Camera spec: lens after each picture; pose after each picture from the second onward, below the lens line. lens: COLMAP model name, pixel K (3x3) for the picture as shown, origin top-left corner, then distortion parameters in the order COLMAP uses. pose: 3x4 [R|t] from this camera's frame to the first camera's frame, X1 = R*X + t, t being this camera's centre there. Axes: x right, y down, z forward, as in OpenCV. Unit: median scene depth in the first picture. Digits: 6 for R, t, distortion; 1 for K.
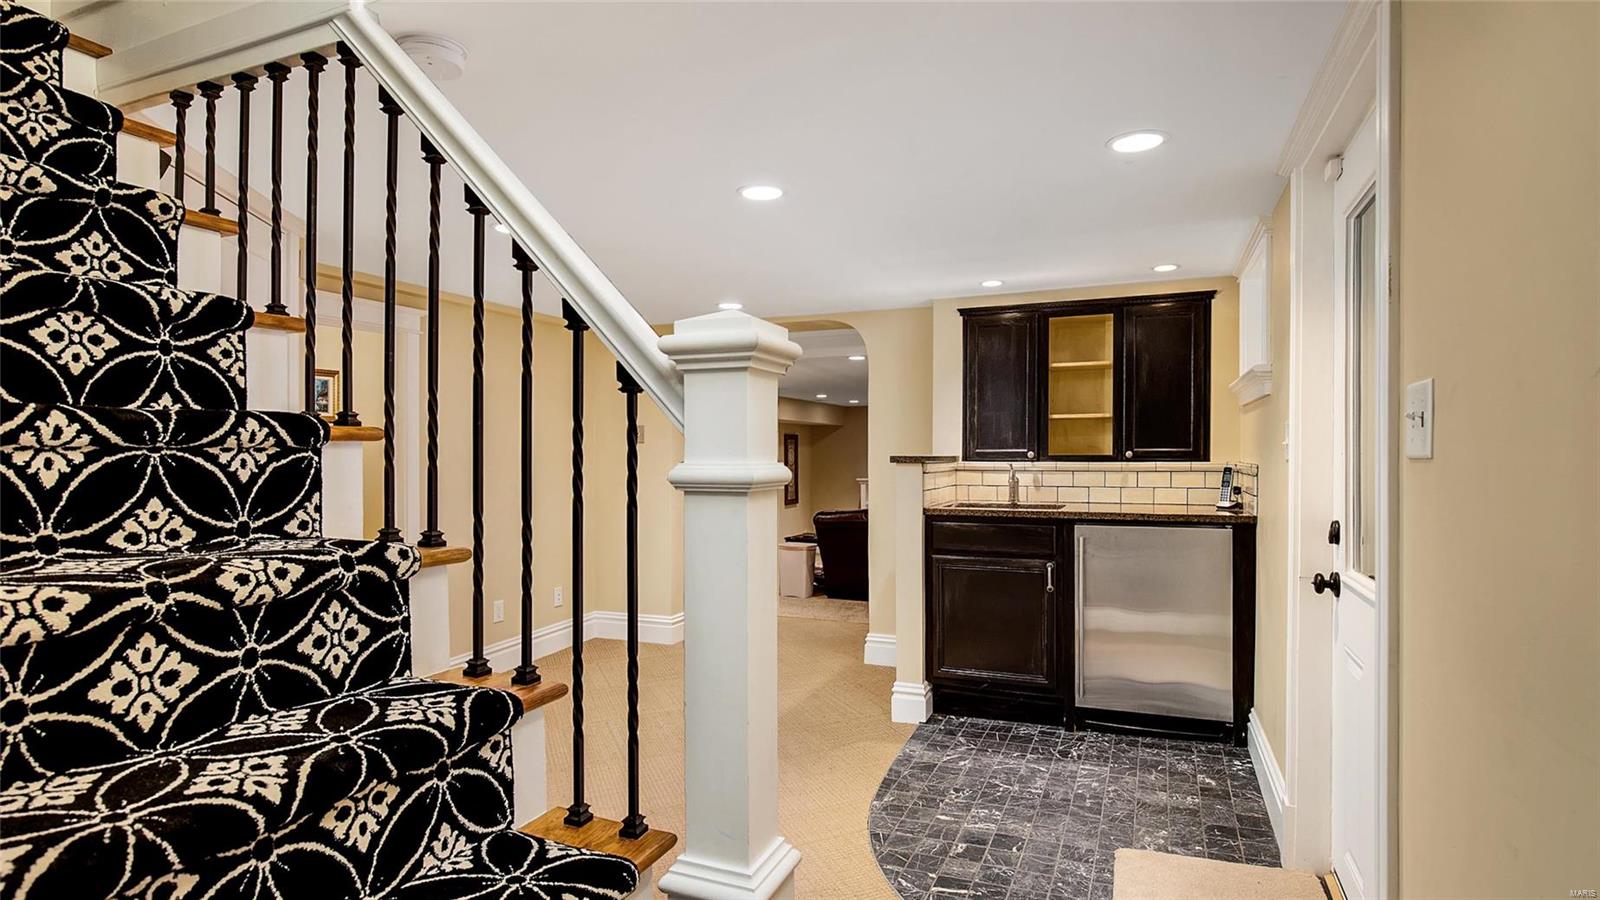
lens RADIAL K [[818.3, 0, 803.9], [0, 818.3, 452.4], [0, 0, 1]] dist [-0.021148, -0.002049]
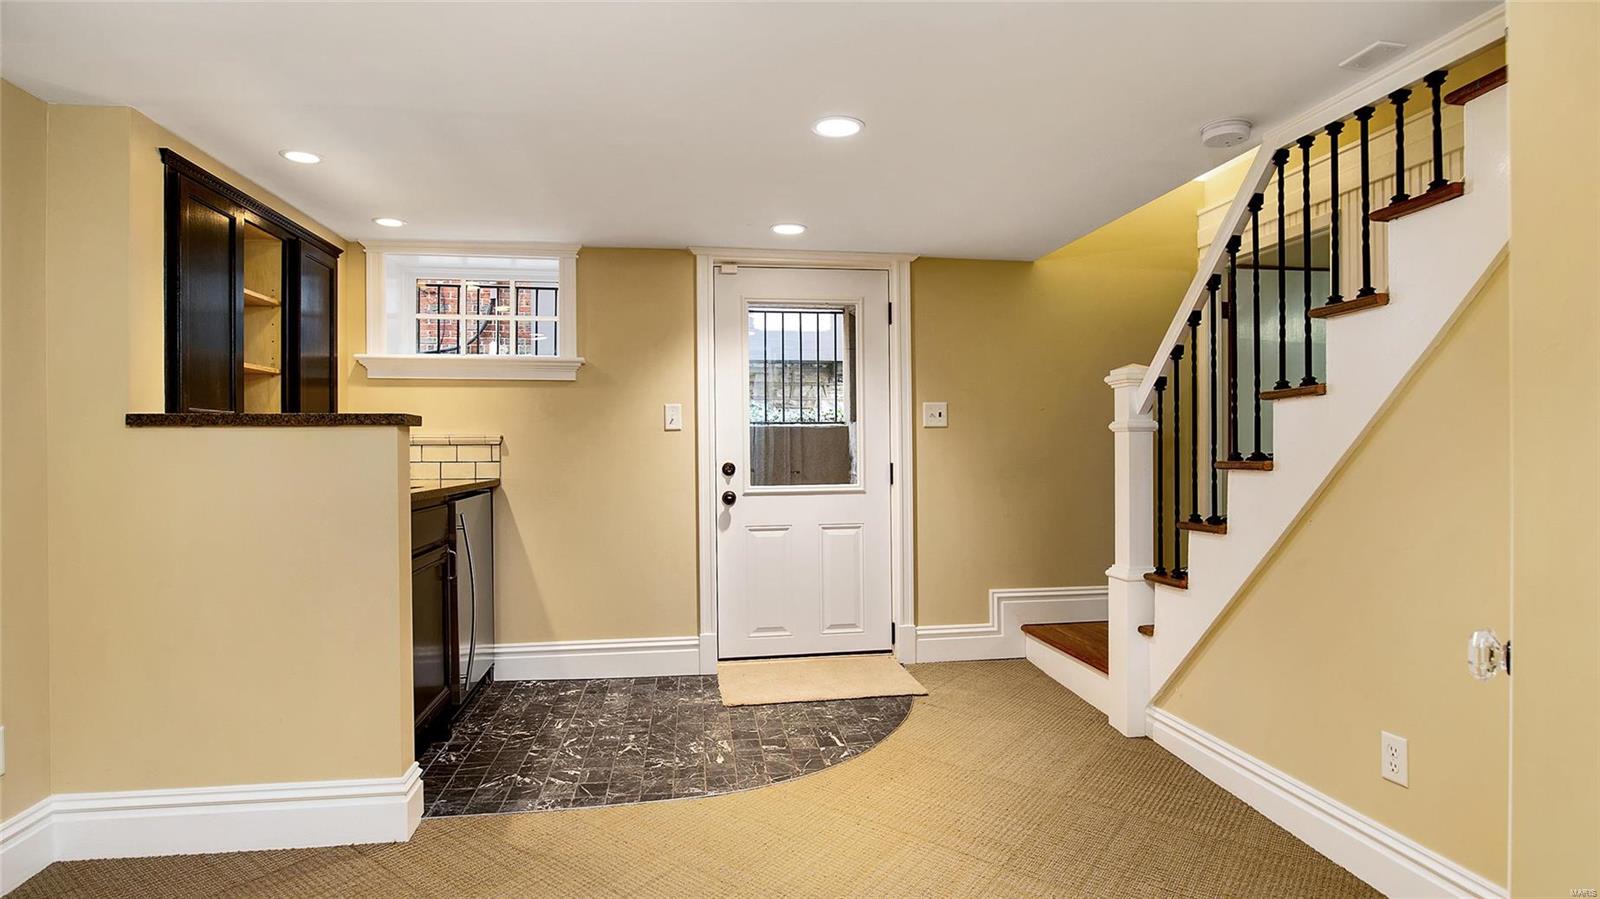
lens RADIAL K [[818.3, 0, 803.5], [0, 818.3, 450.6], [0, 0, 1]] dist [-0.021148, -0.002049]
pose [[-0.523965, 0.000343, 0.851740, -0.701441], [0.005984, 0.999977, 0.003279, 0.041770], [-0.851719, 0.006814, -0.523955, 1.307699]]
